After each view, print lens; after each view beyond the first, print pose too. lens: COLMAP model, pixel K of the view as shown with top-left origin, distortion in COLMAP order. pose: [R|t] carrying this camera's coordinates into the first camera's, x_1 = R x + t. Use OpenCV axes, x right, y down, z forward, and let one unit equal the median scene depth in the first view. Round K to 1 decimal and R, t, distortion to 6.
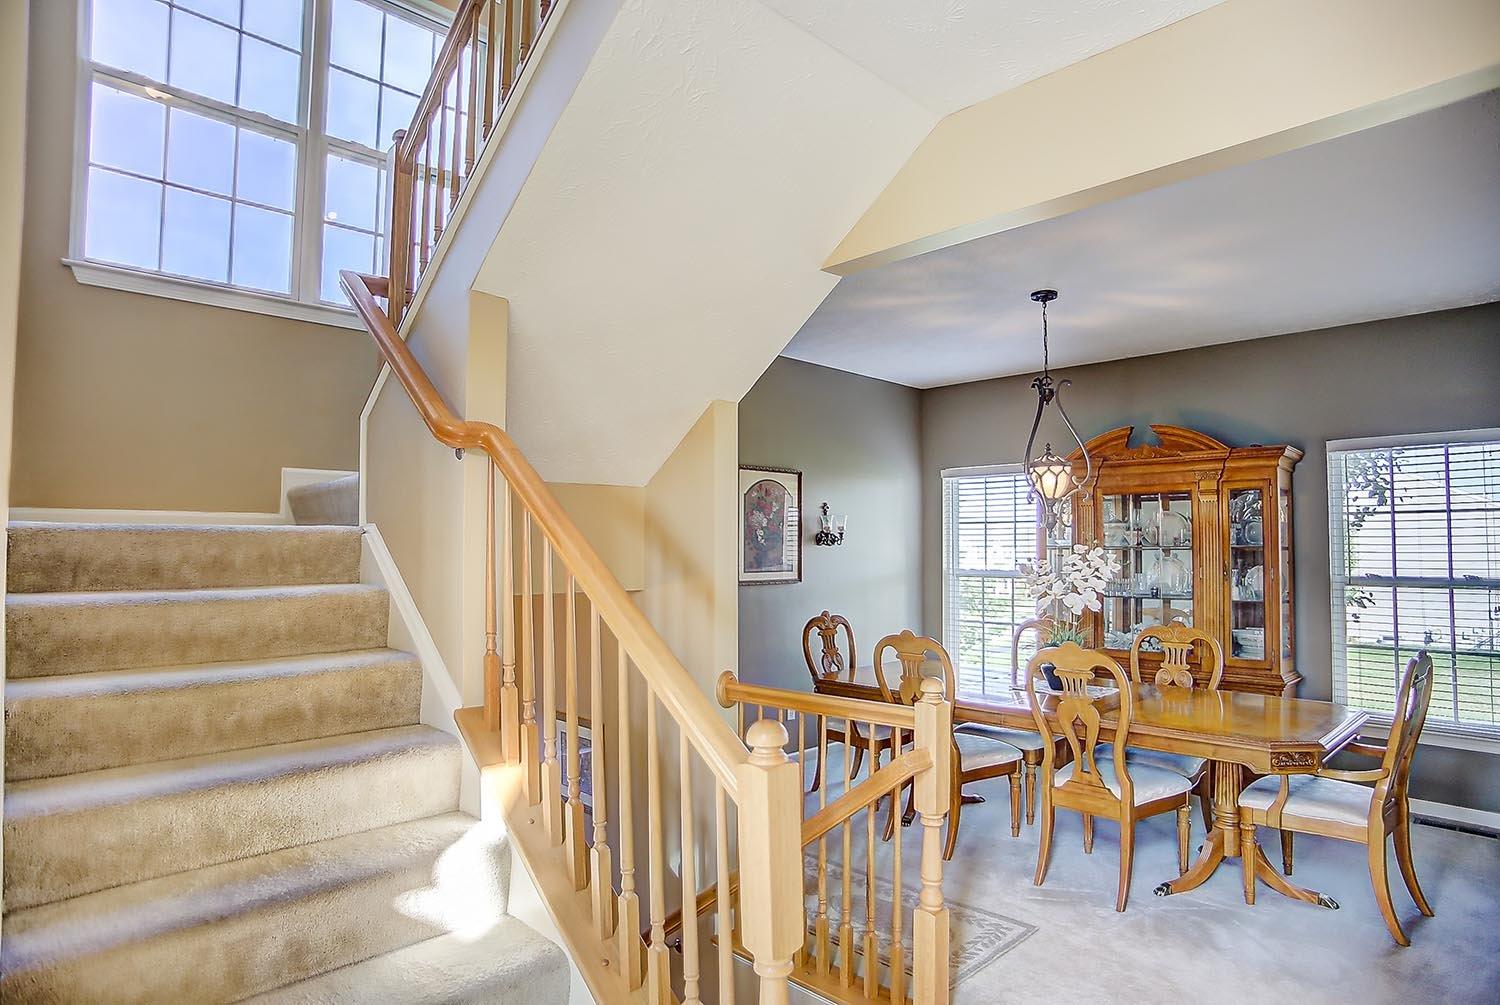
lens RADIAL K [[837.2, 0, 750.0], [0, 837.2, 502.5], [0, 0, 1]] dist [-0.109569, 0.064666]
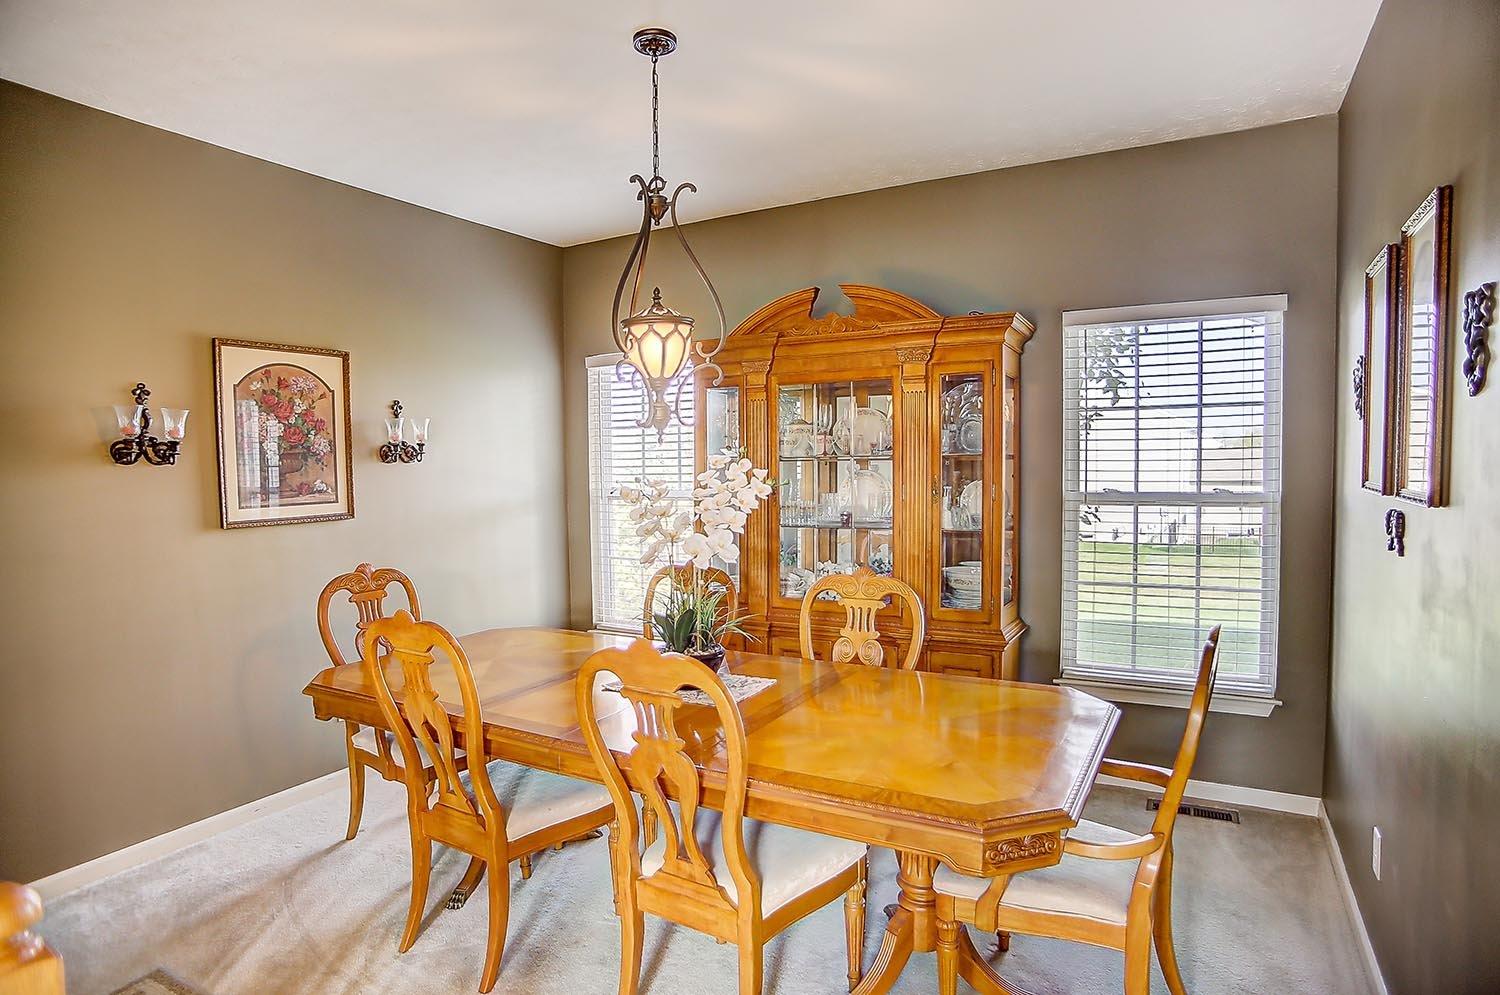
lens RADIAL K [[817.5, 0, 750.0], [0, 817.5, 497.5], [0, 0, 1]] dist [-0.084525, 0.000123]
pose [[0.960397, -0.031226, 0.276879, 0.233638], [0.004010, 0.995147, 0.098322, 0.020627], [-0.278606, -0.093318, 0.955861, 0.362844]]
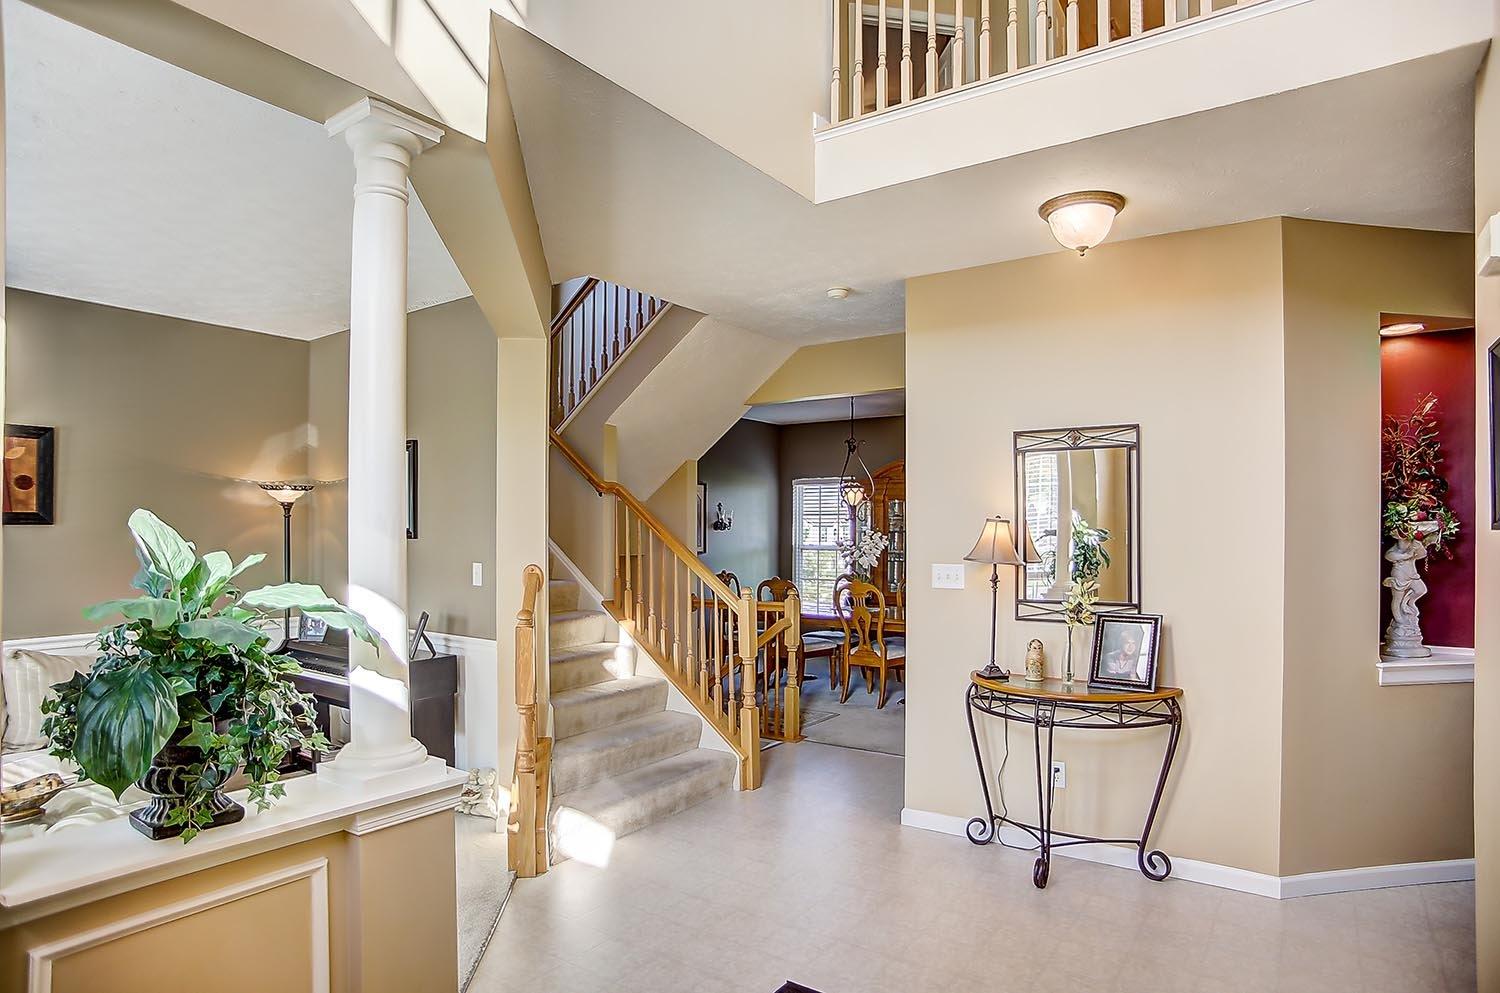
lens RADIAL K [[857.2, 0, 753.7], [0, 857.2, 518.6], [0, 0, 1]] dist [-0.003936, -0.000658]
pose [[0.982185, 0.001733, 0.187907, -0.189657], [-0.009916, 0.999042, 0.042616, -0.049456], [-0.187653, -0.043720, 0.981262, -0.747910]]
